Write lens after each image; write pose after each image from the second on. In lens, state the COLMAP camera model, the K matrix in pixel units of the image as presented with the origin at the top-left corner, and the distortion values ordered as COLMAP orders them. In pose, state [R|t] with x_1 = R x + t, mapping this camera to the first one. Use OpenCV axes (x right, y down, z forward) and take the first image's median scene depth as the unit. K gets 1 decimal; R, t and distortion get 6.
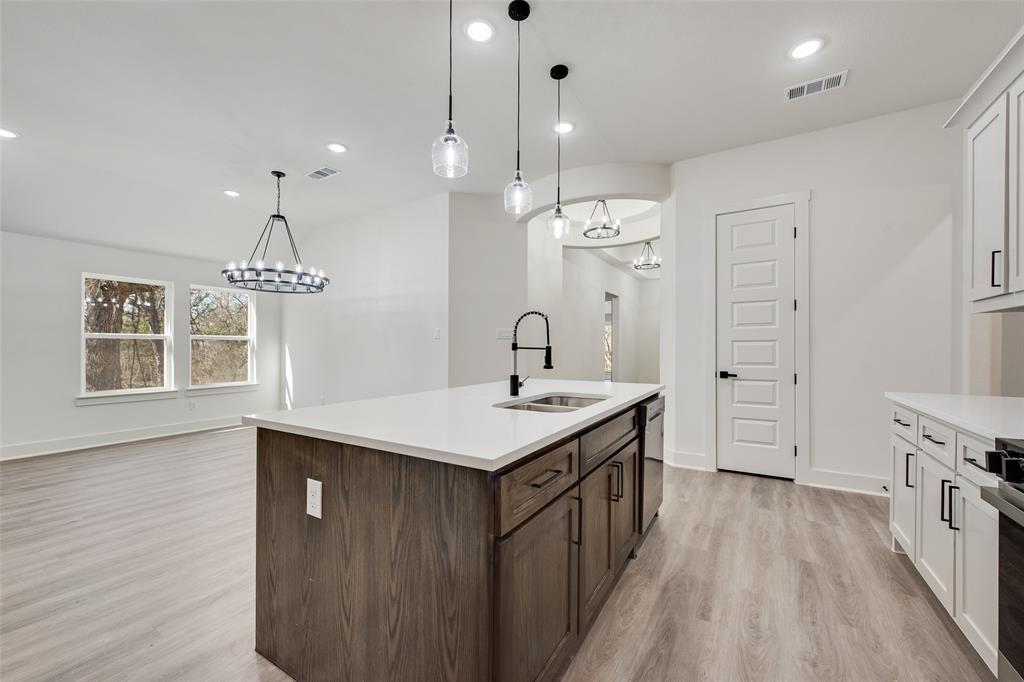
lens RADIAL K [[405.3, 0, 508.9], [0, 405.3, 349.7], [0, 0, 1]] dist [0.003186, -0.000278]
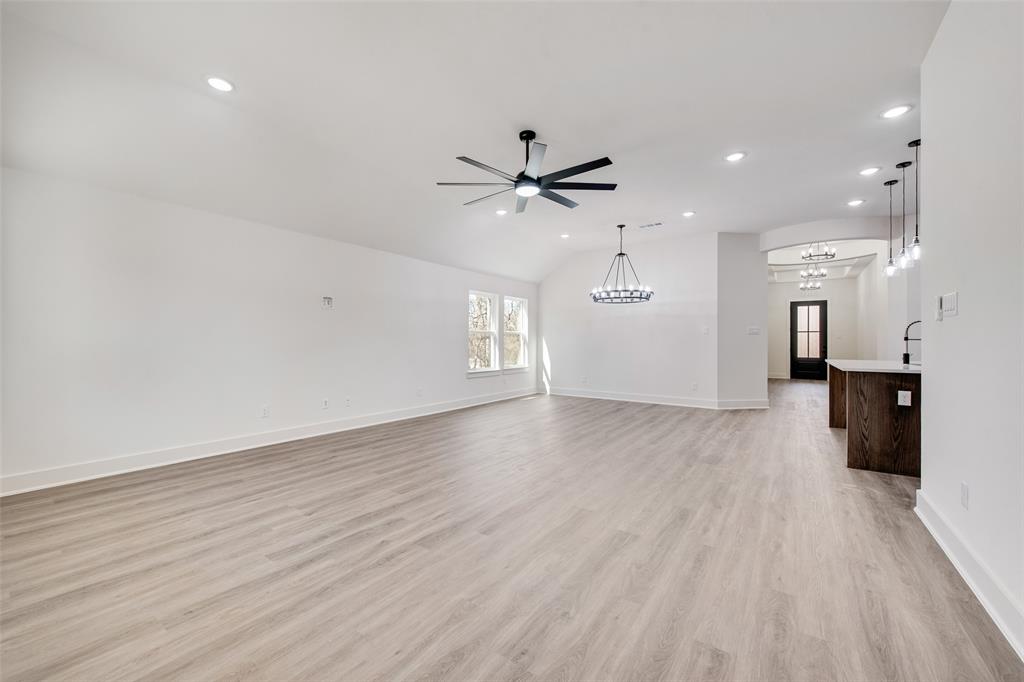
lens RADIAL K [[400.2, 0, 506.9], [0, 400.2, 342.9], [0, 0, 1]] dist [0.000921, -0.000451]
pose [[0.997291, 0.002439, -0.073517, -1.799532], [-0.002661, 0.999992, -0.002931, 0.022822], [0.073510, 0.003119, 0.997290, -1.085884]]
